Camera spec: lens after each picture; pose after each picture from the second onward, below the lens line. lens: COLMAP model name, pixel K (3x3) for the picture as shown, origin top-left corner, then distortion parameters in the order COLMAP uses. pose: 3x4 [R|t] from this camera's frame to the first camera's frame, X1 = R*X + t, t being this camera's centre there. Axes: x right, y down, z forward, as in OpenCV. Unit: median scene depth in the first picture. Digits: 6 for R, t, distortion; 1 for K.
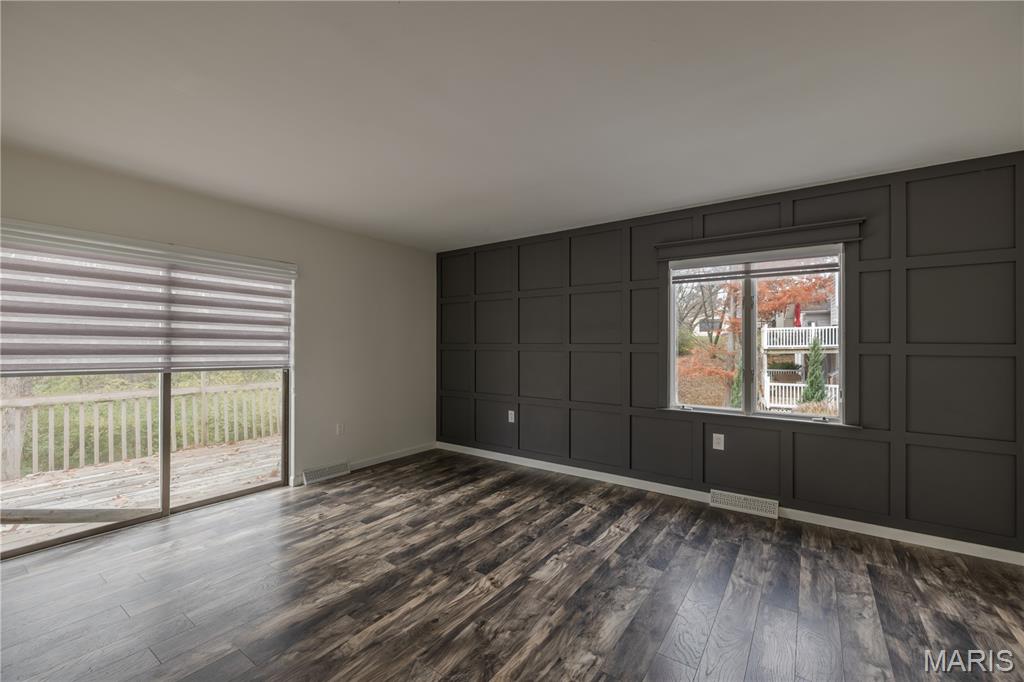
lens RADIAL K [[435.1, 0, 507.9], [0, 435.1, 343.5], [0, 0, 1]] dist [0.000594, 0.000038]
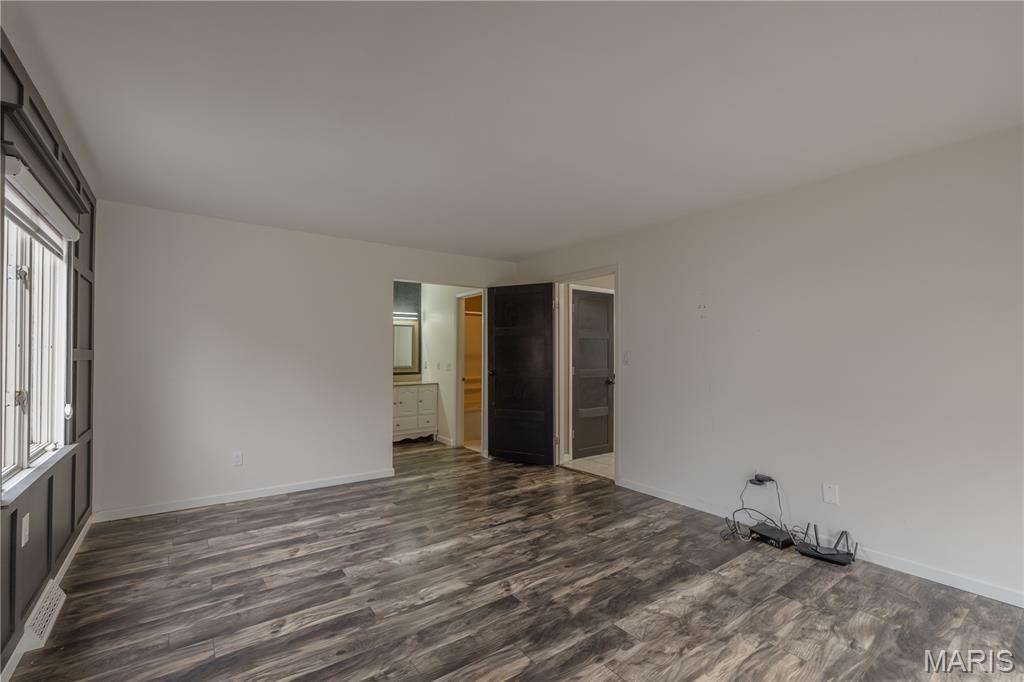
lens RADIAL K [[435.1, 0, 507.9], [0, 435.1, 343.5], [0, 0, 1]] dist [0.000594, 0.000038]
pose [[-0.950416, 0.001293, 0.310979, -0.321650], [-0.007329, 0.999620, -0.026556, 0.022791], [-0.310895, -0.027518, -0.950046, 1.839343]]
